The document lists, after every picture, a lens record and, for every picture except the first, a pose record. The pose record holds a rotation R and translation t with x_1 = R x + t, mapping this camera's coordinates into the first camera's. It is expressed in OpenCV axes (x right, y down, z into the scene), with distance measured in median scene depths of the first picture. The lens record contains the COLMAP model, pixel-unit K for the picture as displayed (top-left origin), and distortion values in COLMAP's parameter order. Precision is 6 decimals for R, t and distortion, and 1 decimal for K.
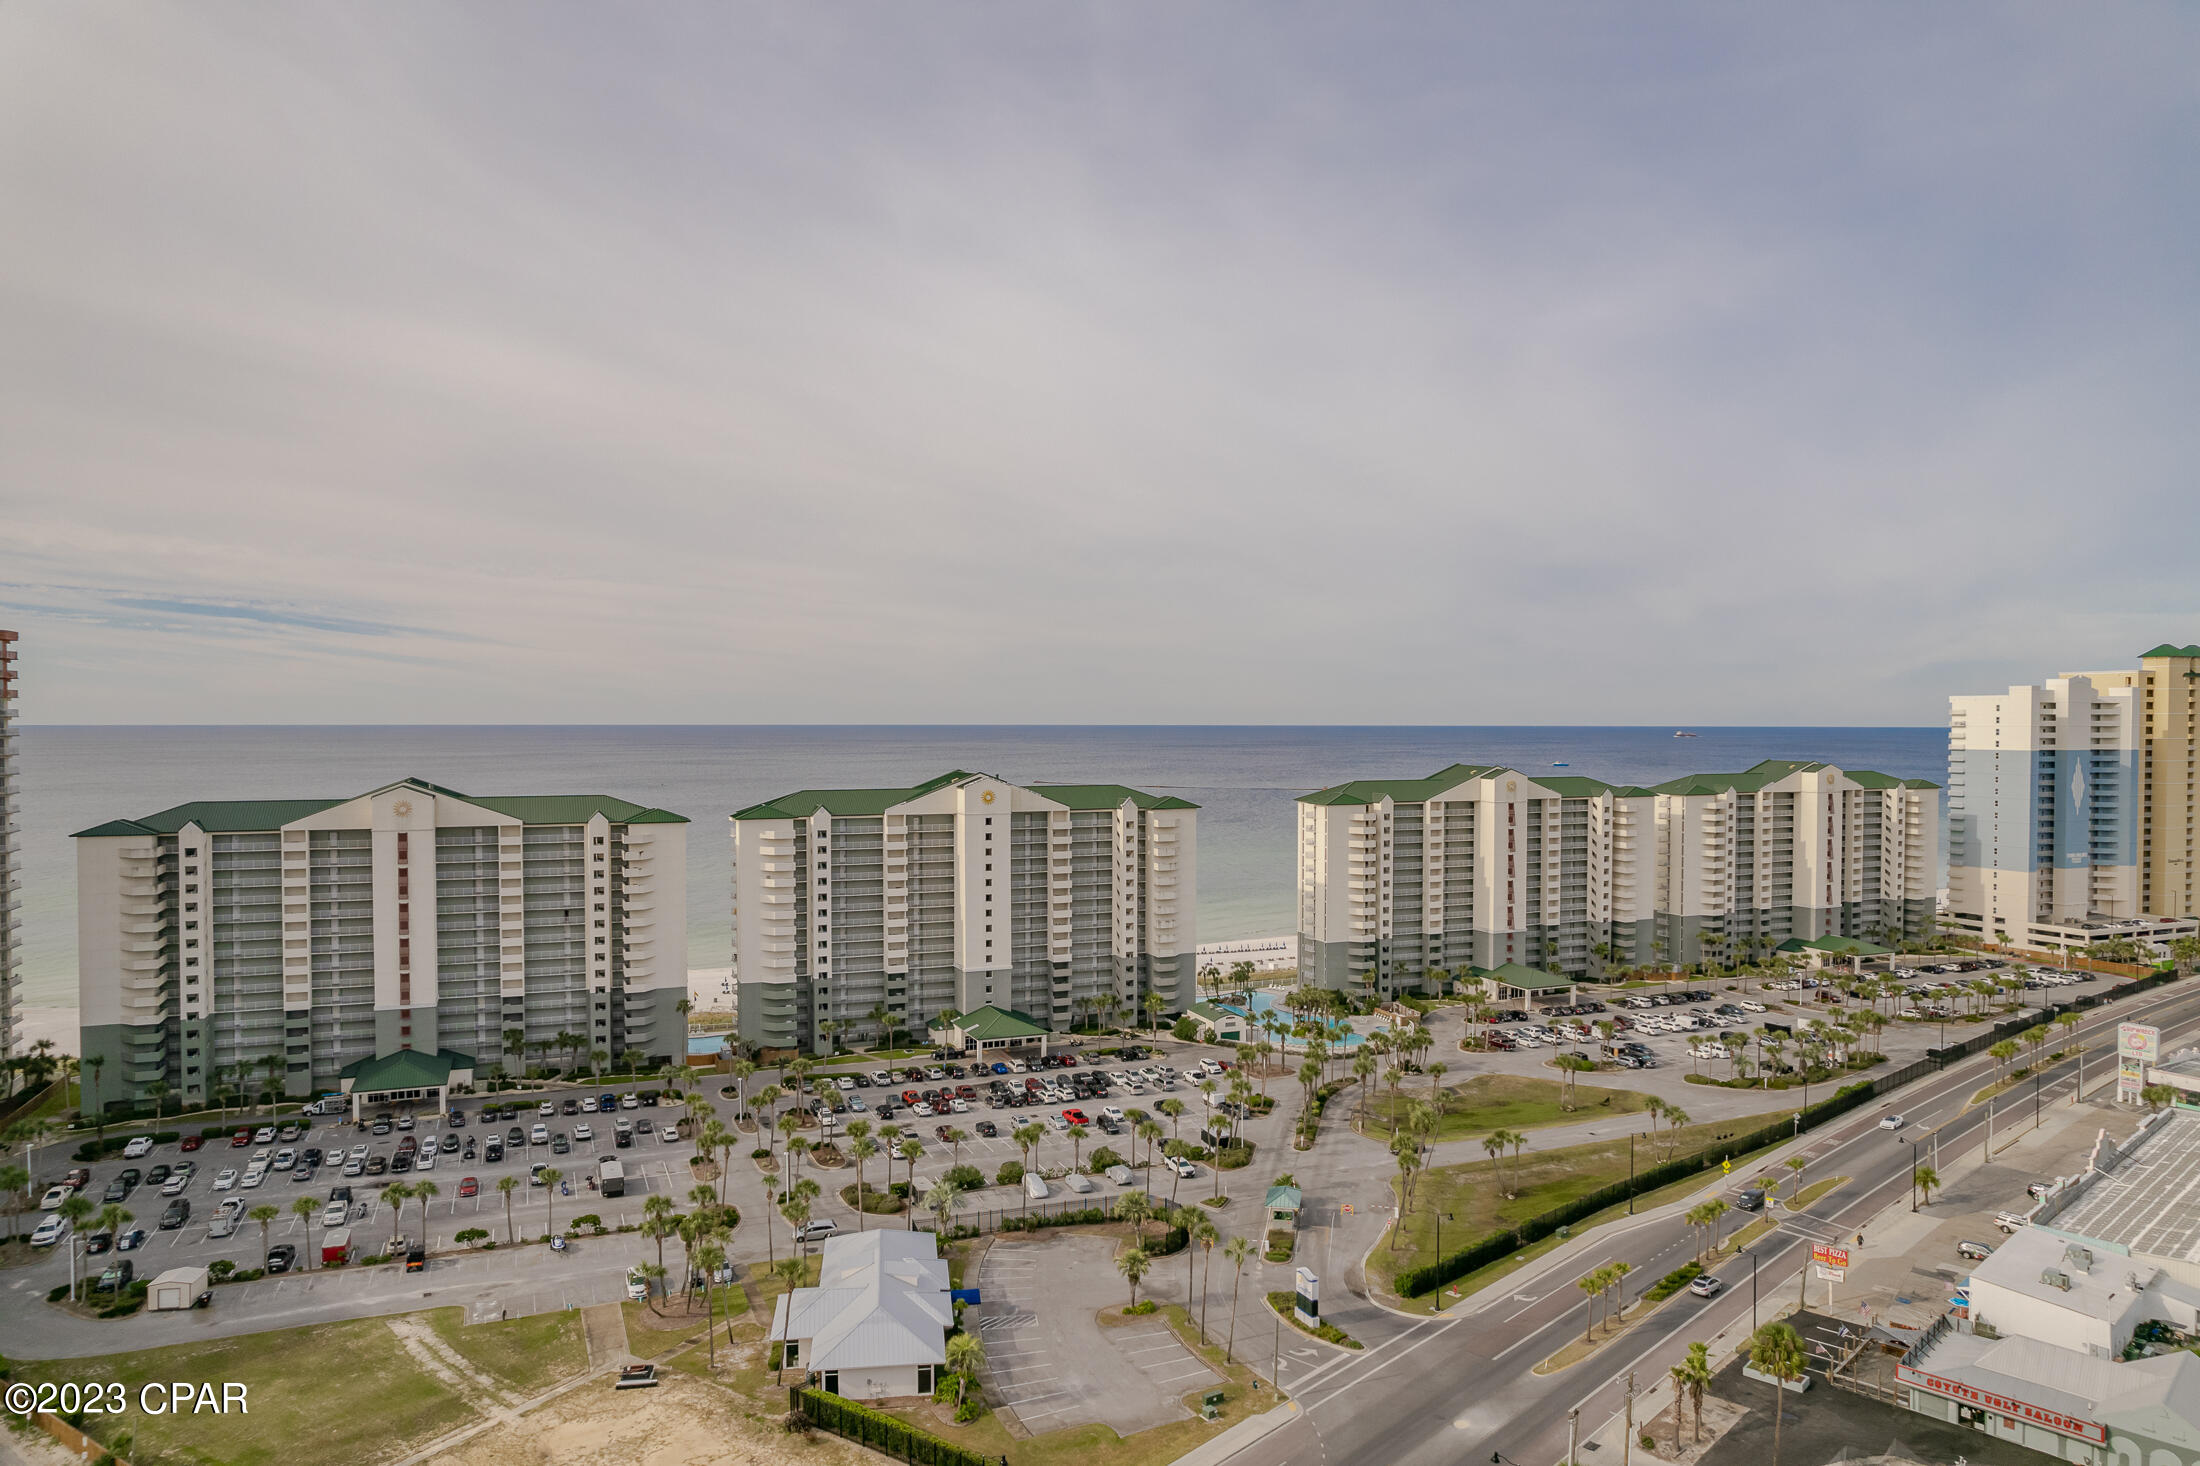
lens RADIAL K [[1407.5, 0, 1109.7], [0, 1407.5, 750.1], [0, 0, 1]] dist [-0.077324, 0.074847]
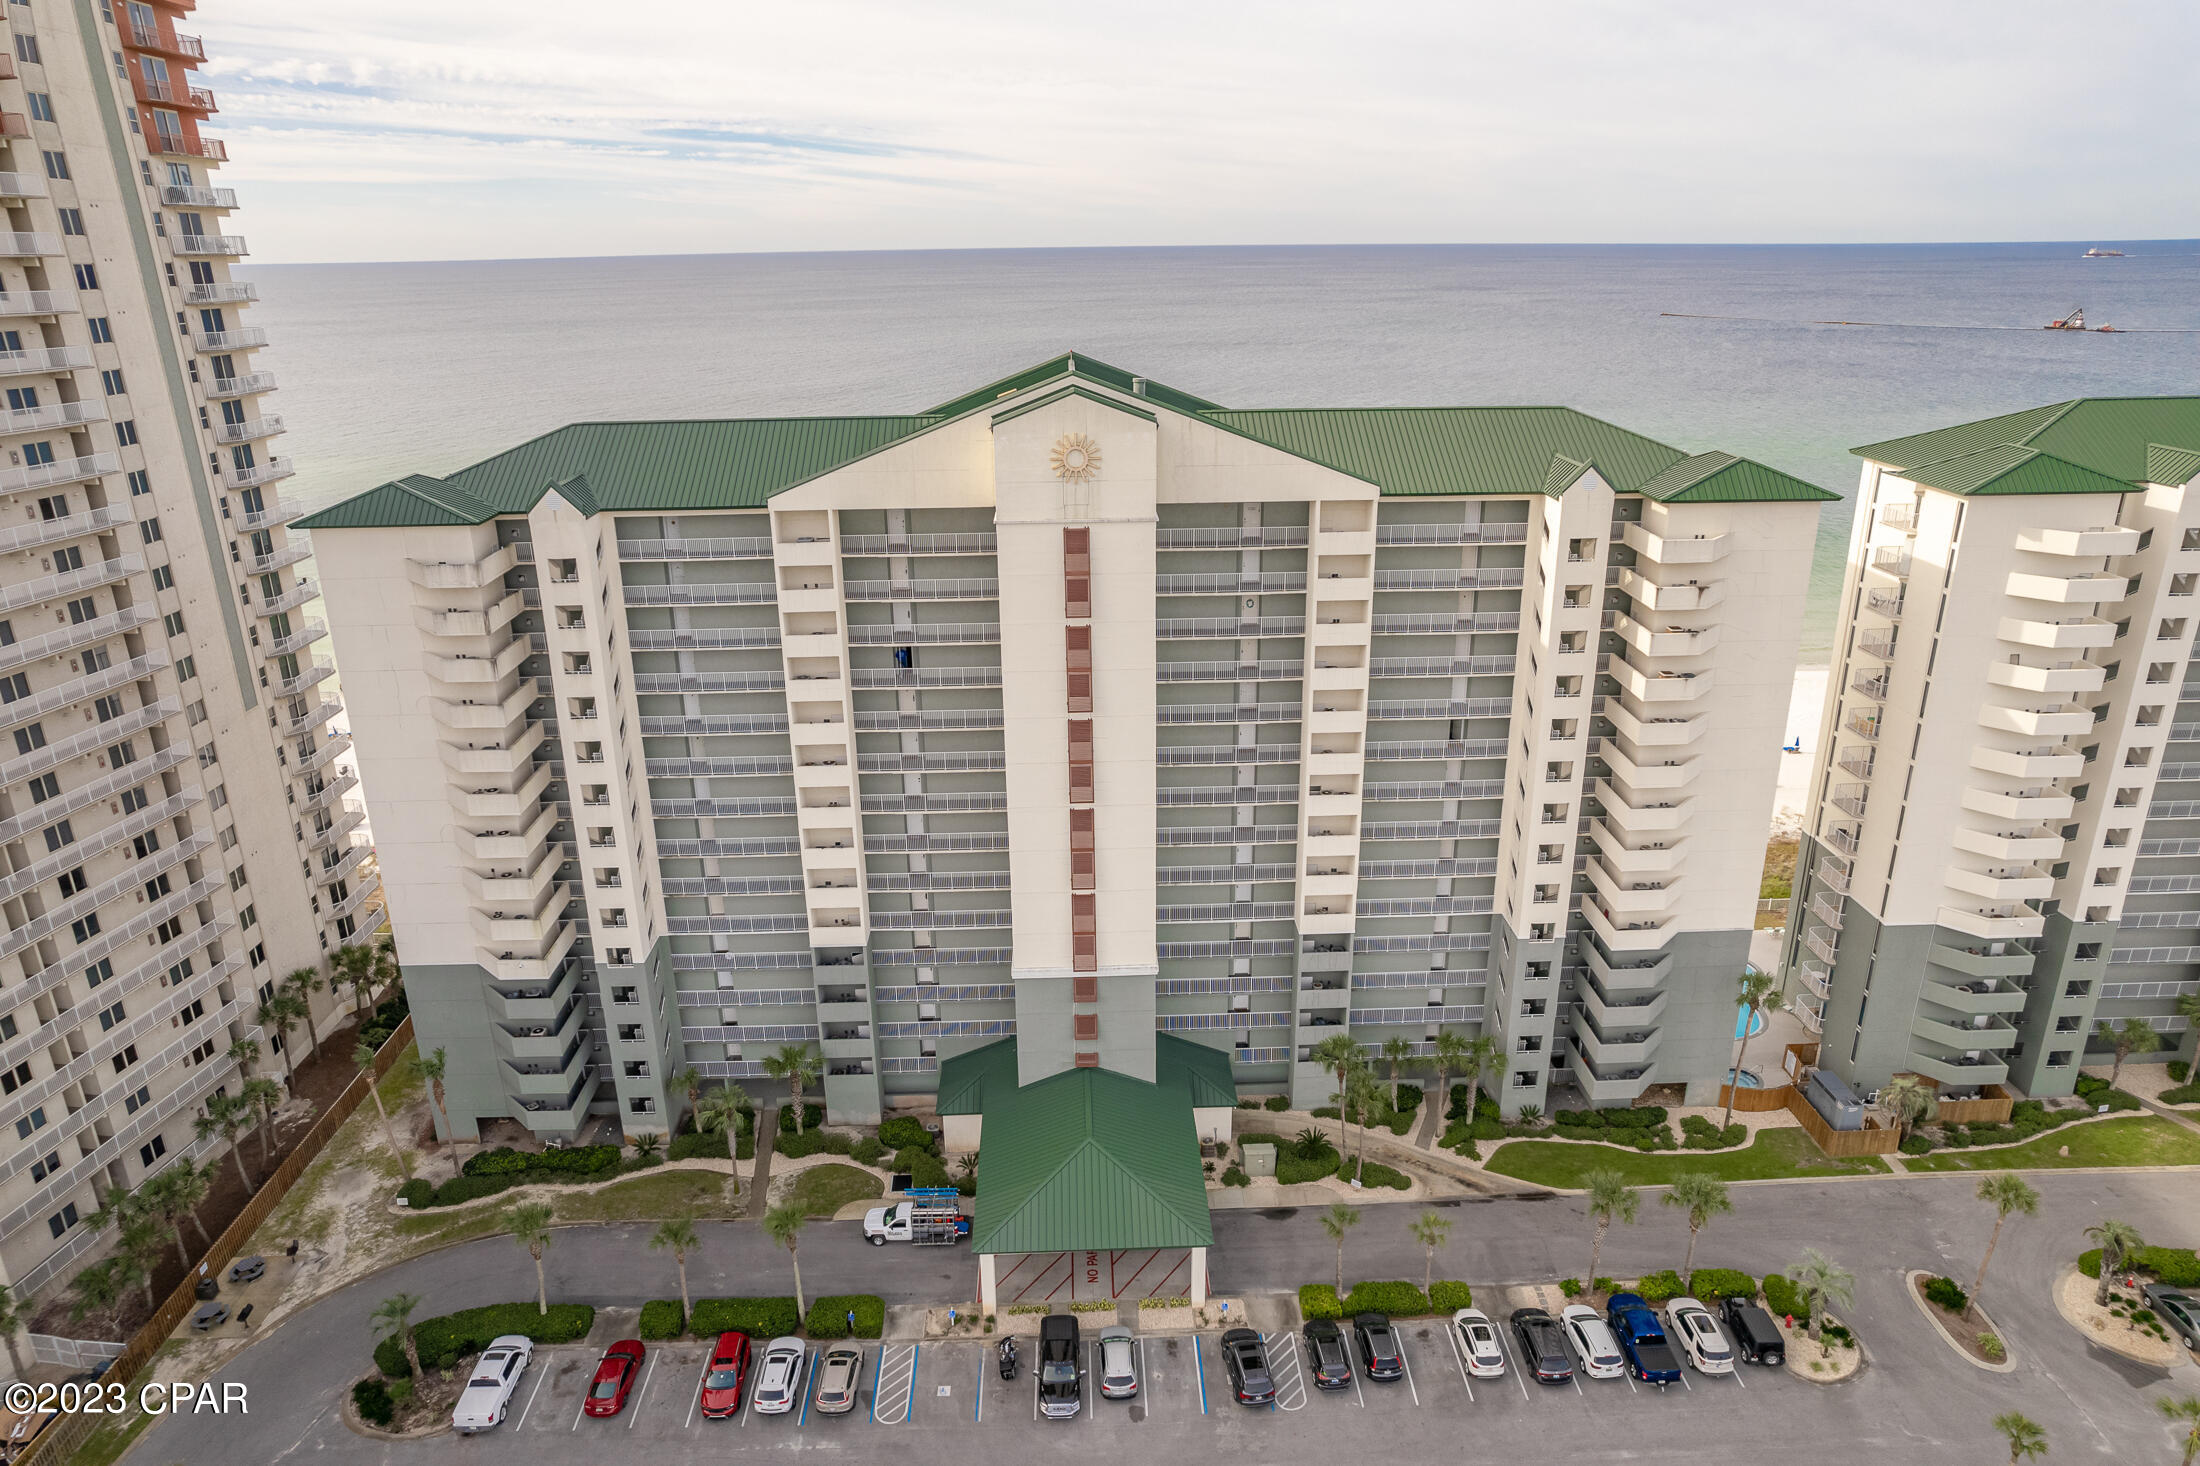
lens RADIAL K [[1407.5, 0, 1109.7], [0, 1407.5, 750.1], [0, 0, 1]] dist [-0.077324, 0.074847]
pose [[0.937430, 0.106358, -0.331531, -0.375361], [0.005515, 0.947545, 0.319576, -0.000209], [0.348130, -0.301409, 0.887670, 0.665739]]
